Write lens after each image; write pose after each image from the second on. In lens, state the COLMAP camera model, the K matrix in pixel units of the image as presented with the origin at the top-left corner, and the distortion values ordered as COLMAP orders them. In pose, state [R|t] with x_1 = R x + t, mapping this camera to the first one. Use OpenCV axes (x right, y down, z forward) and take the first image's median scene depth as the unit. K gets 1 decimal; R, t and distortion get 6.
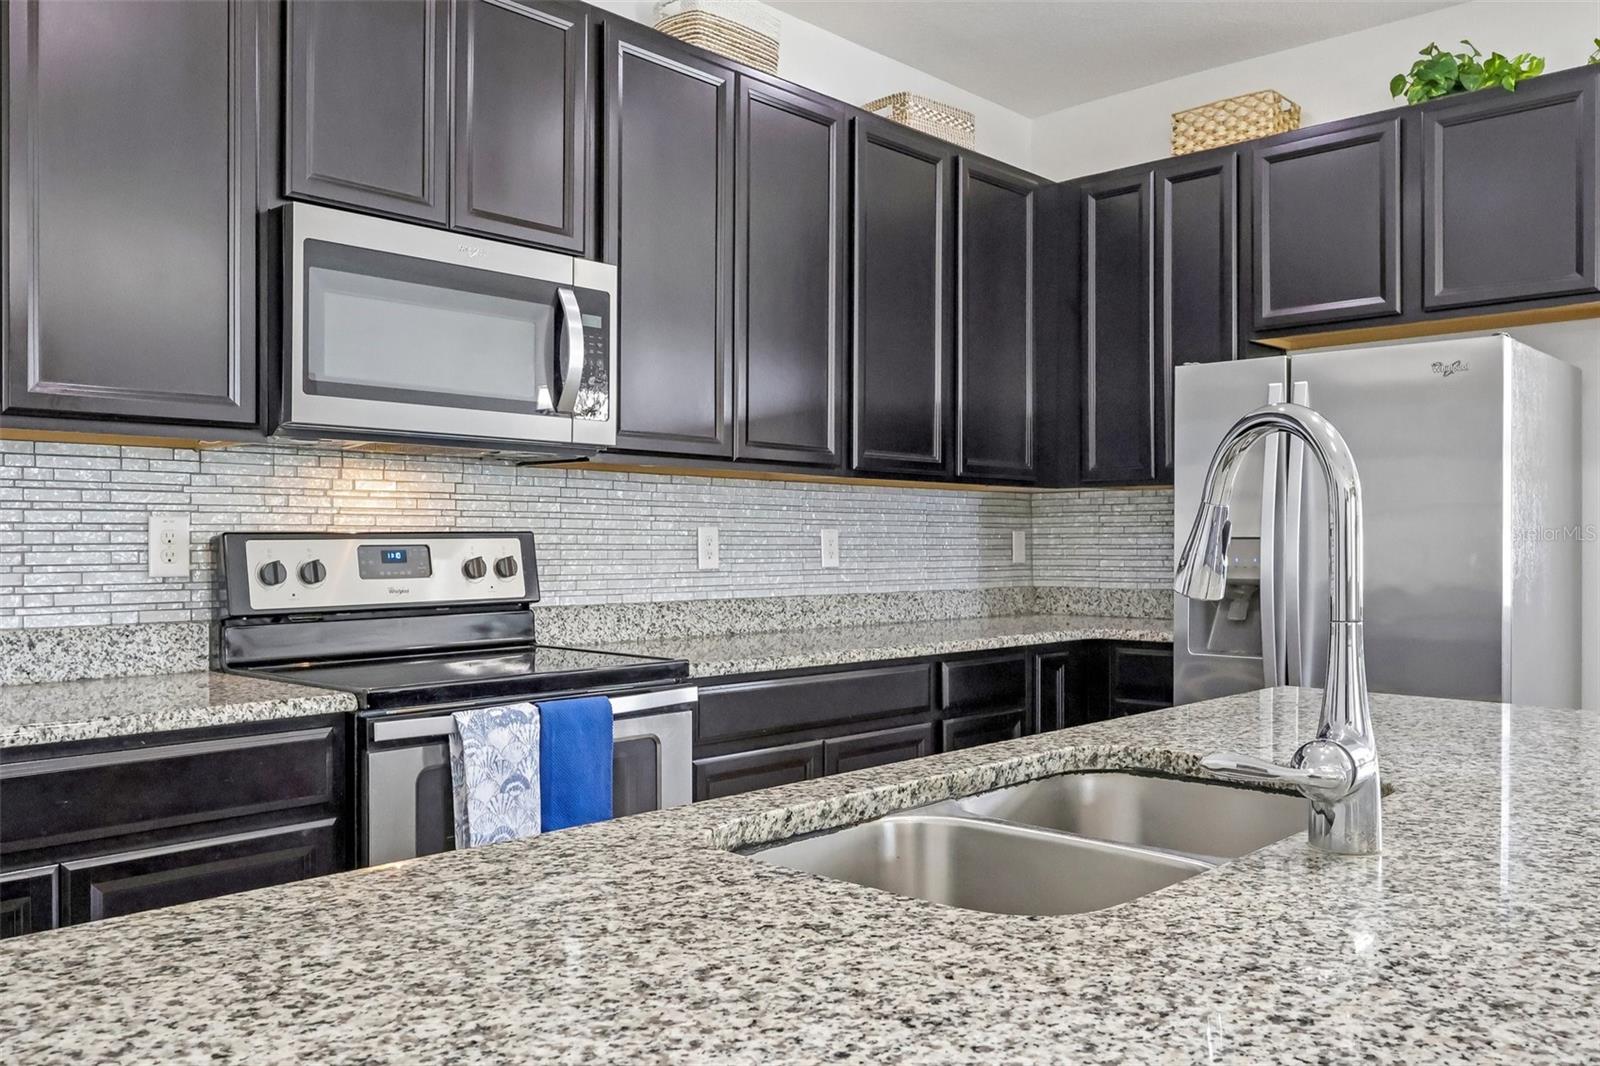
lens RADIAL K [[1291.5, 0, 800.0], [0, 1291.5, 533.0], [0, 0, 1]] dist [0.005252, 0.001266]
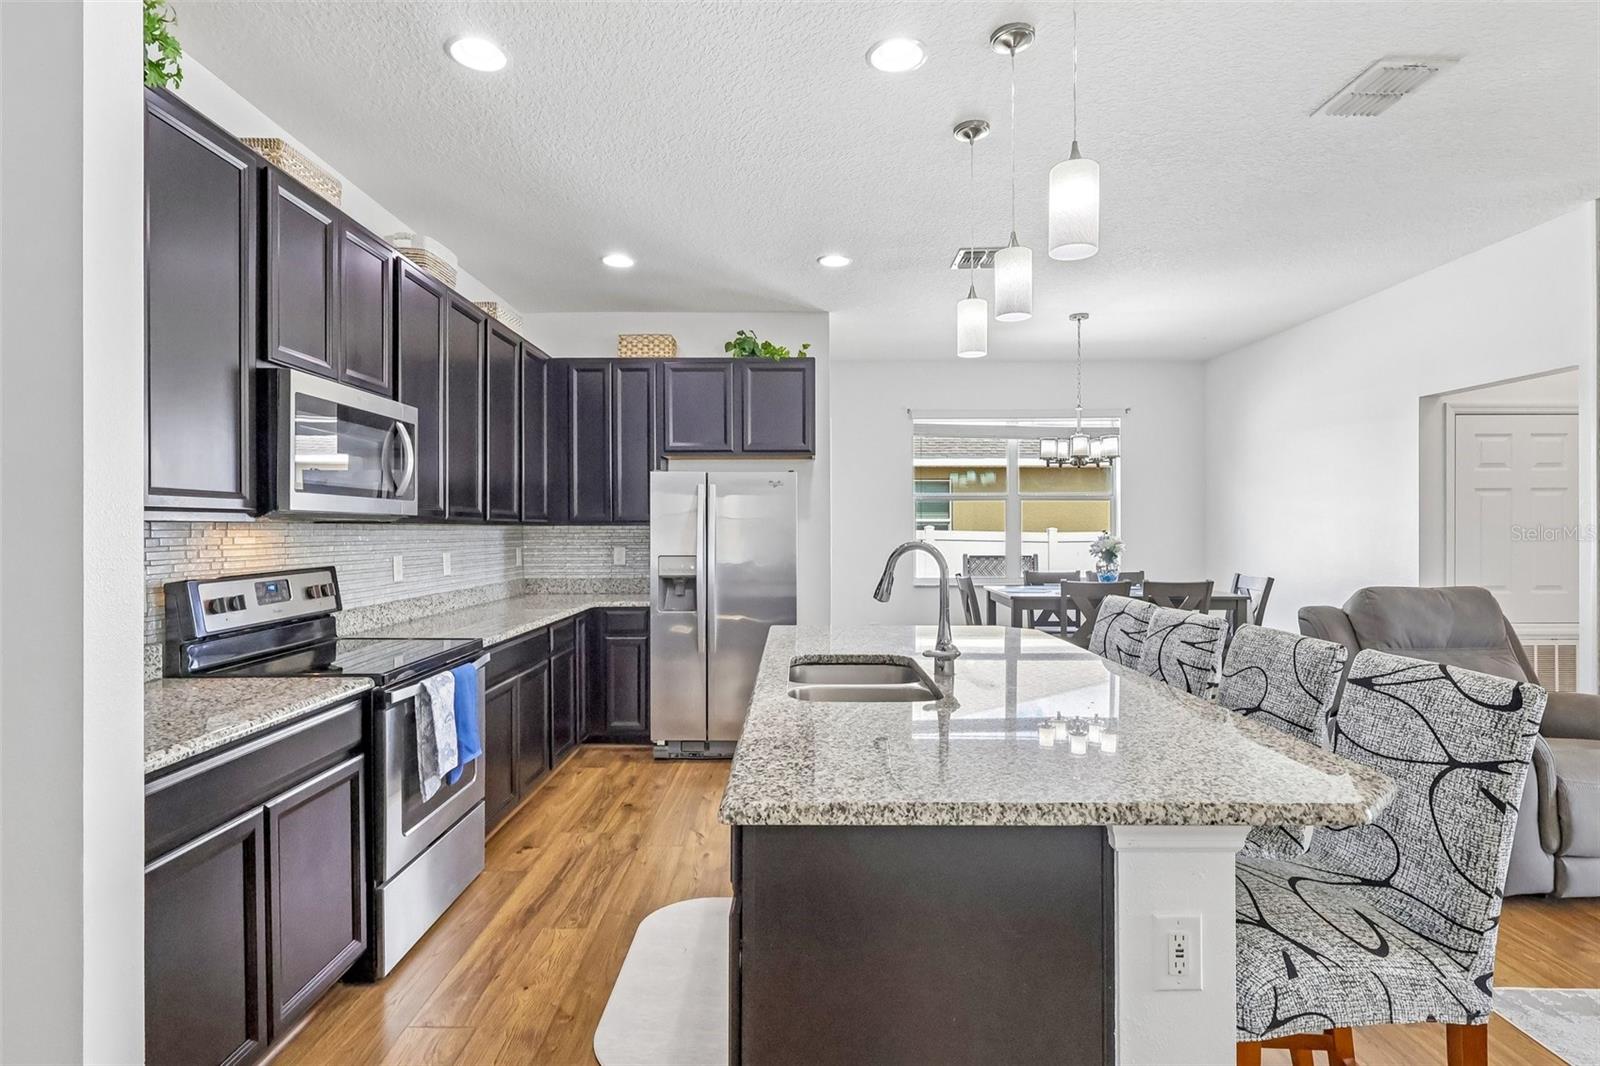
lens RADIAL K [[801.5, 0, 800.0], [0, 801.5, 533.0], [0, 0, 1]] dist [0.001696, -0.001047]
pose [[0.727191, -0.007260, 0.686396, -0.451394], [-0.000410, 0.999939, 0.011011, -0.050678], [-0.686435, -0.008288, 0.727144, -0.091113]]
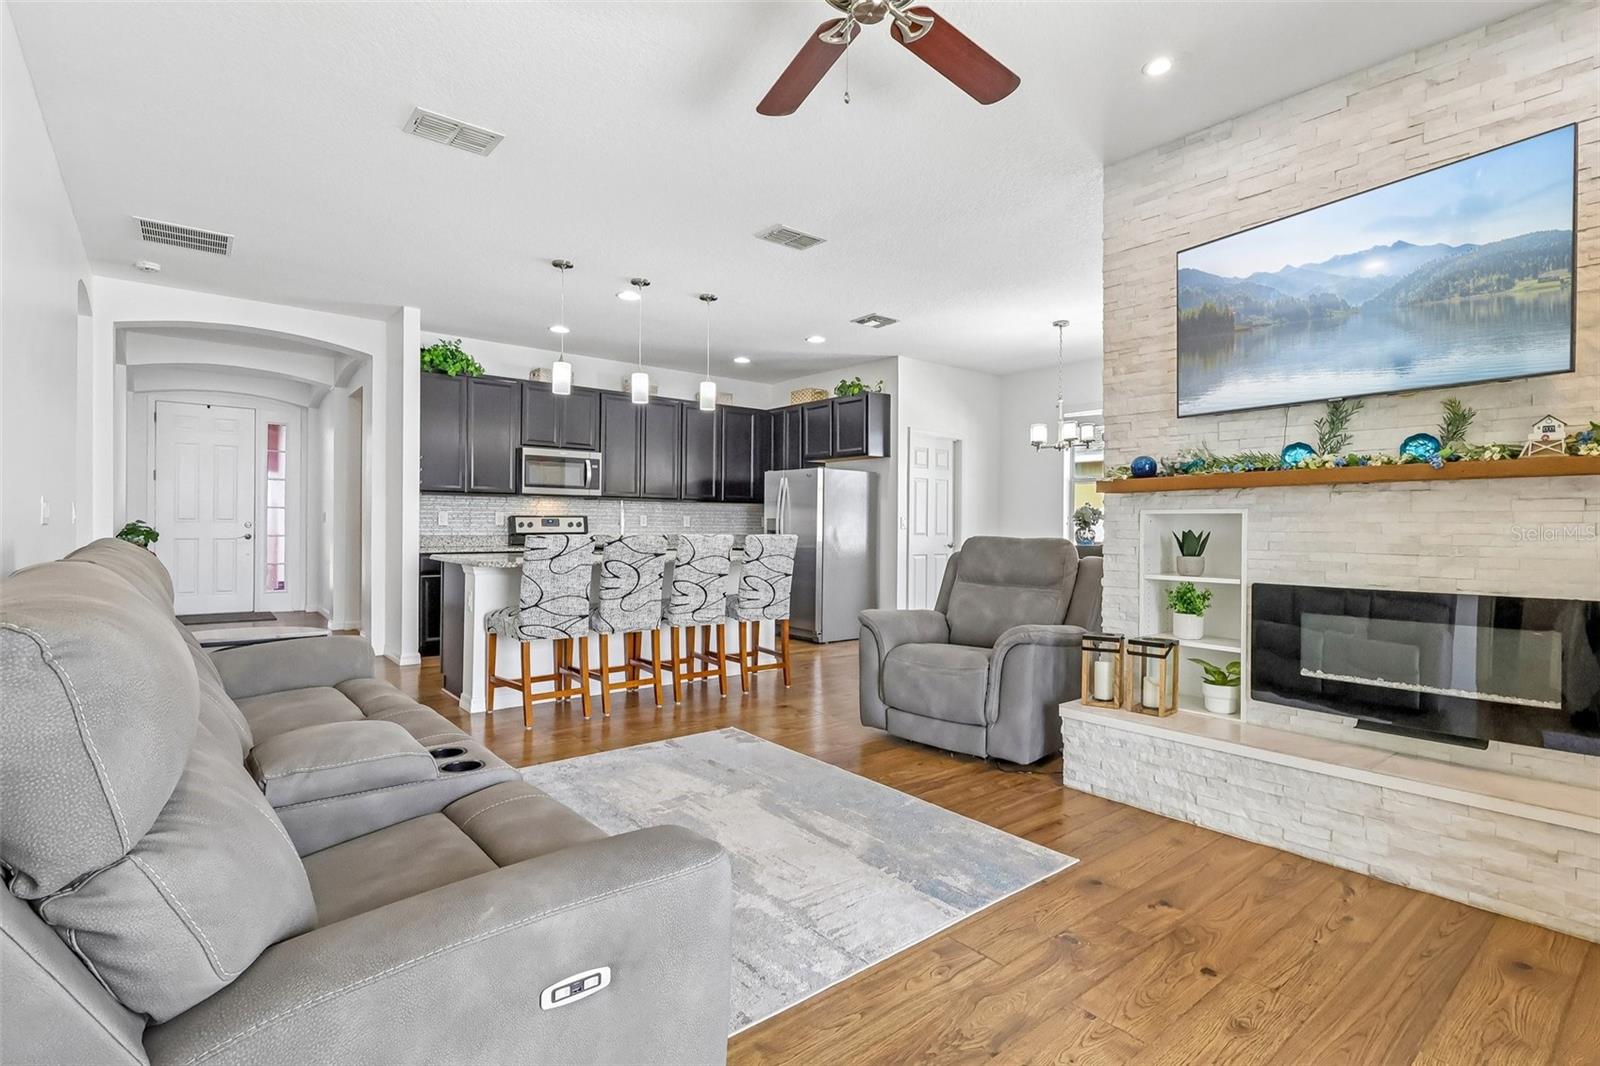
lens RADIAL K [[768.1, 0, 800.0], [0, 768.1, 533.0], [0, 0, 1]] dist [-0.003681, -0.000603]
pose [[0.990852, 0.007236, -0.134756, 0.763710], [-0.005039, 0.999849, 0.016633, 0.008701], [0.134856, -0.015802, 0.990739, -1.271681]]
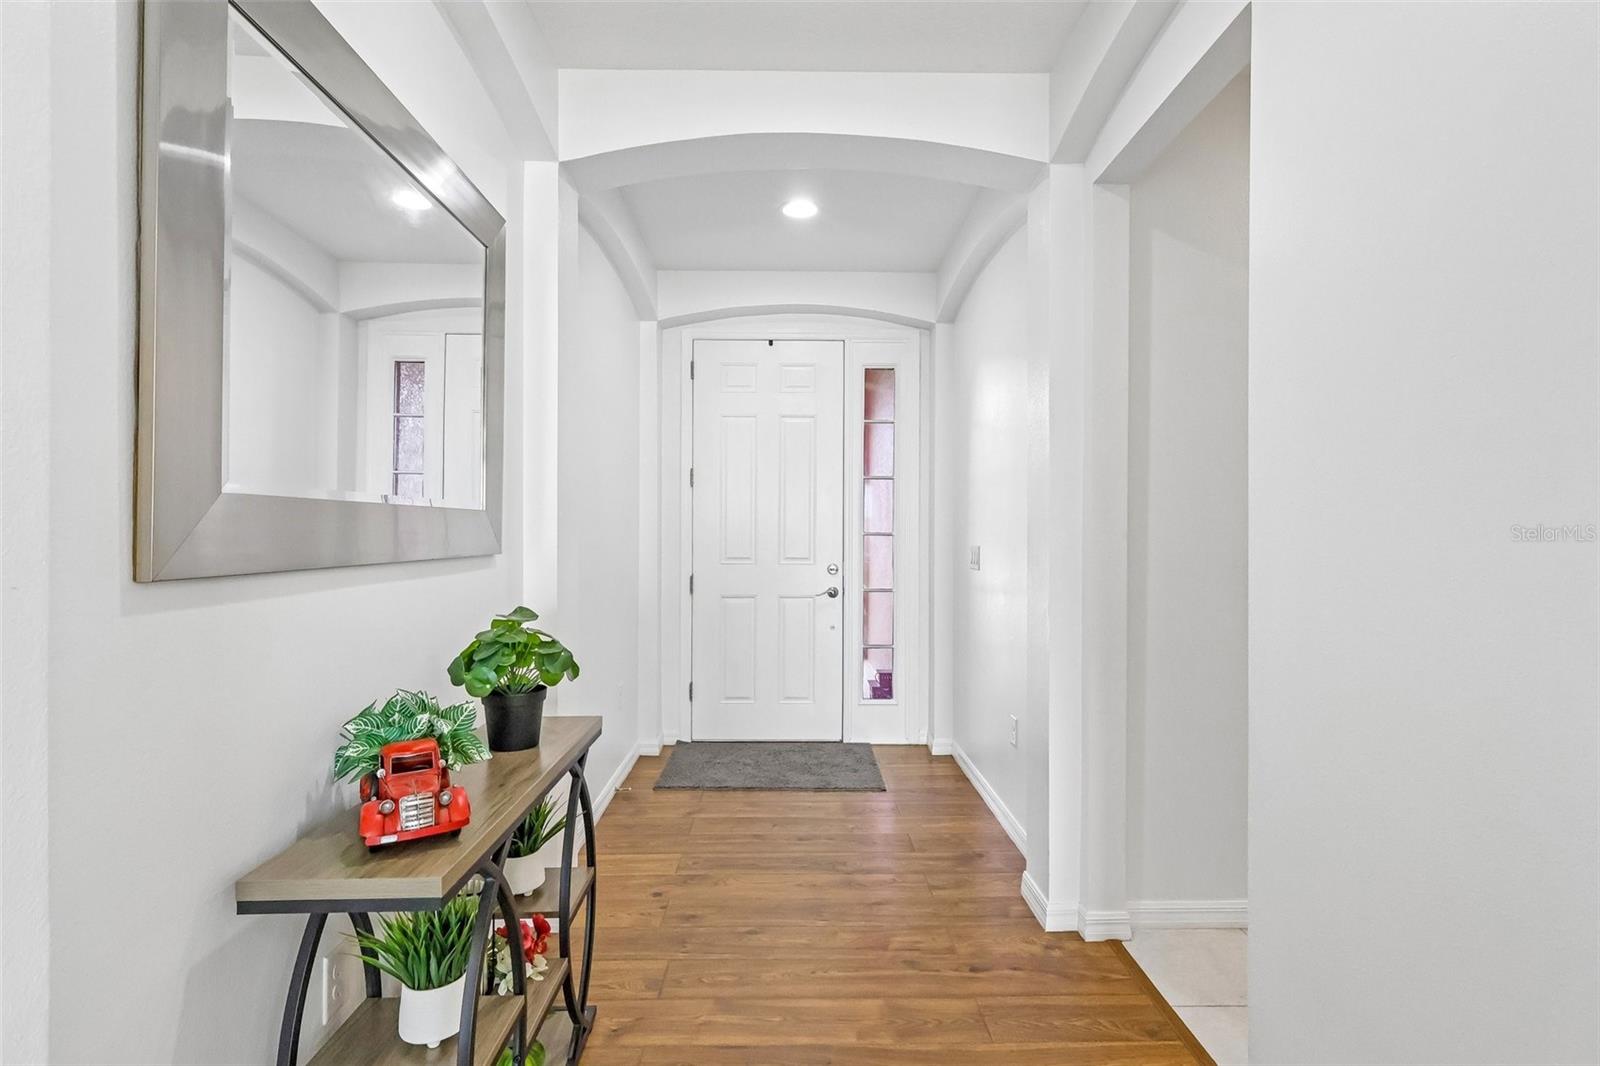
lens RADIAL K [[761.2, 0, 799.9], [0, 761.2, 510.9], [0, 0, 1]] dist [0.002816, 0.000790]
pose [[0.691549, -0.018689, -0.722088, -0.668951], [0.009575, 0.999815, -0.016707, -0.045453], [0.722267, 0.004640, 0.691599, 0.248922]]
